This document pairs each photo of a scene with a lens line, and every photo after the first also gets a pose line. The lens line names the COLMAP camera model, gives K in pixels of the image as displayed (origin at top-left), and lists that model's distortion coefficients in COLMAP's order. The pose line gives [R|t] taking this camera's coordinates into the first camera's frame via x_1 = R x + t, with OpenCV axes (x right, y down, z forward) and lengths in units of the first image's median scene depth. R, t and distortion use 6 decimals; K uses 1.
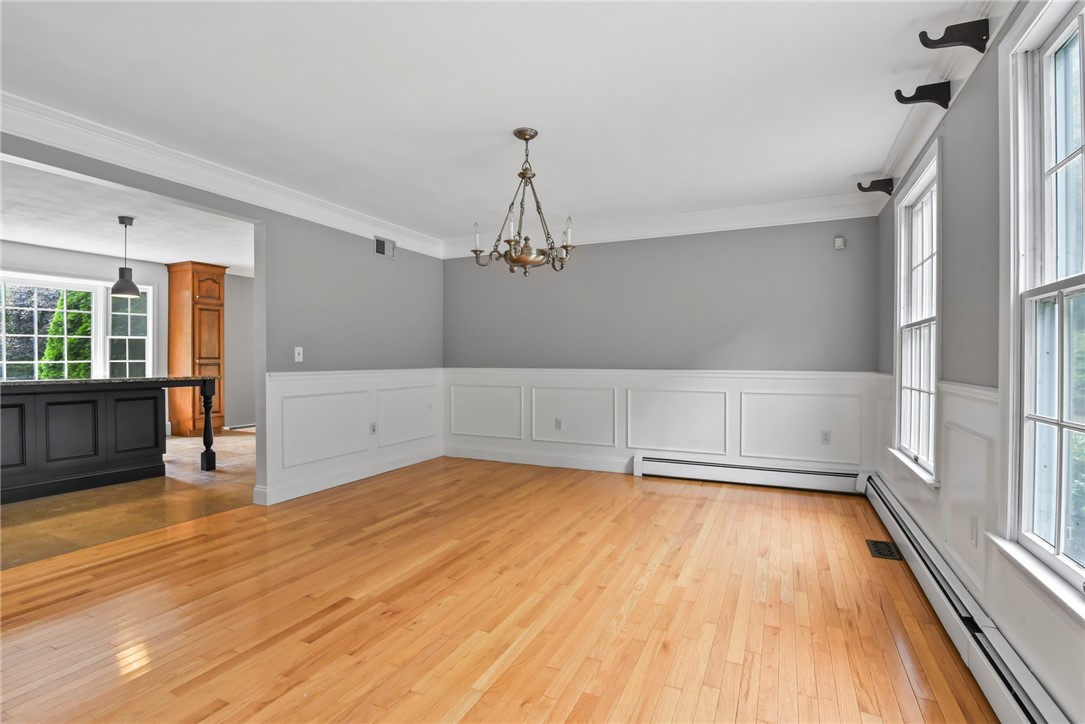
lens RADIAL K [[521.5, 0, 538.1], [0, 521.5, 364.4], [0, 0, 1]] dist [-0.022890, -0.001500]
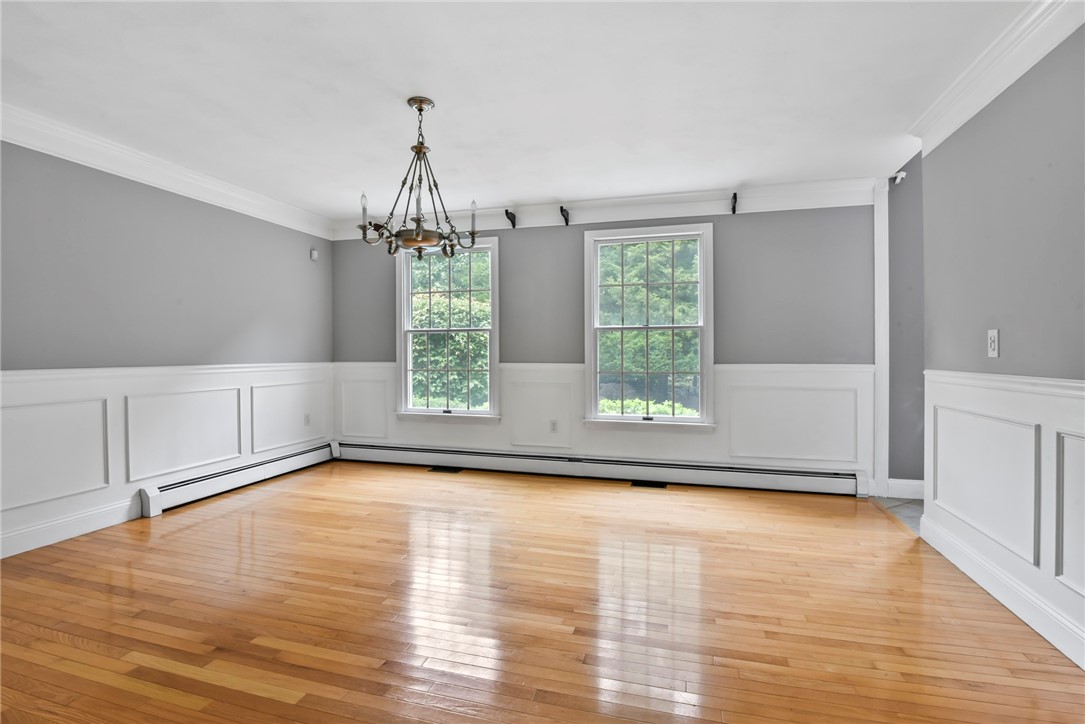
lens RADIAL K [[521.5, 0, 539.5], [0, 521.5, 352.9], [0, 0, 1]] dist [-0.022890, -0.001500]
pose [[-0.167317, -0.002407, 0.985900, -0.767964], [0.010652, 0.999934, 0.004249, -0.009349], [-0.985846, 0.011213, -0.167281, 0.765457]]
